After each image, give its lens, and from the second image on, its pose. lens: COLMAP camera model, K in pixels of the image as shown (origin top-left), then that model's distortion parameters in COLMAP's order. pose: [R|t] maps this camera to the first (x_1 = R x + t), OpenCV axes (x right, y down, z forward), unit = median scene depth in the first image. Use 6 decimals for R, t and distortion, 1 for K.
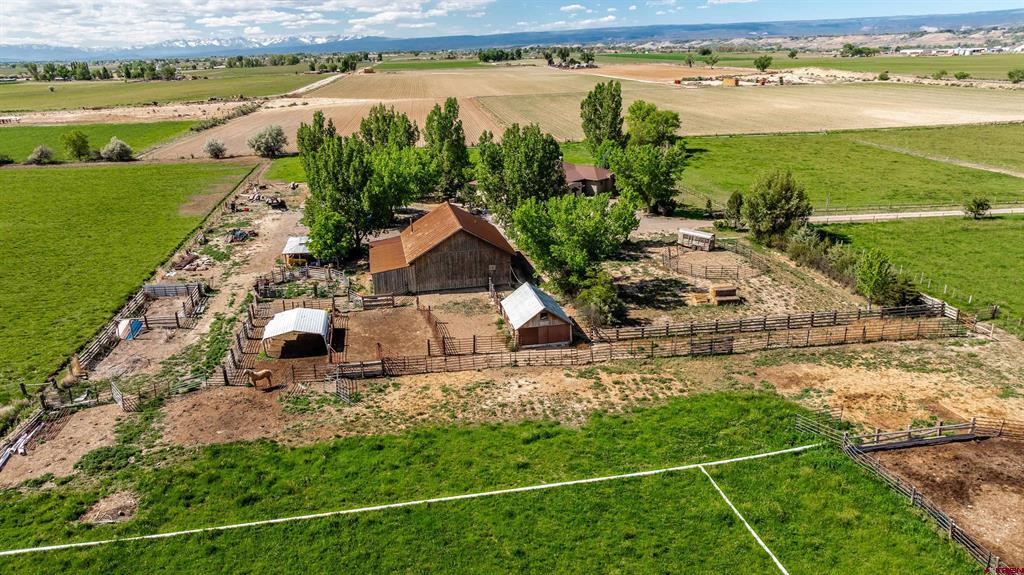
lens RADIAL K [[753.0, 0, 512.0], [0, 753.0, 287.5], [0, 0, 1]] dist [-0.042851, 0.057168]
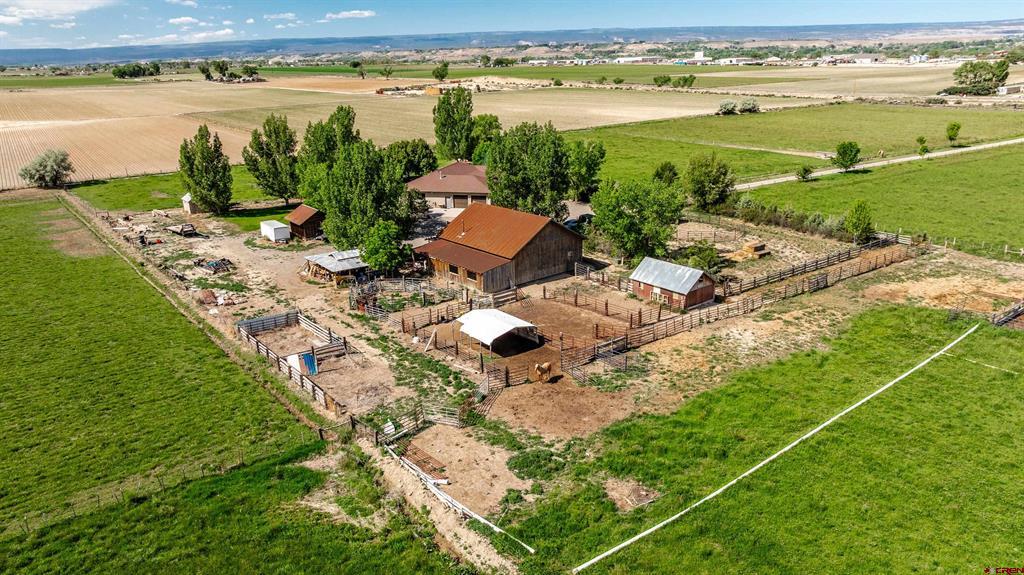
lens RADIAL K [[753.0, 0, 512.0], [0, 753.0, 287.5], [0, 0, 1]] dist [-0.042851, 0.057168]
pose [[0.878378, -0.141038, 0.456685, -0.339563], [0.149005, 0.988659, 0.018734, -0.006473], [-0.454147, 0.051593, 0.889431, 0.048943]]
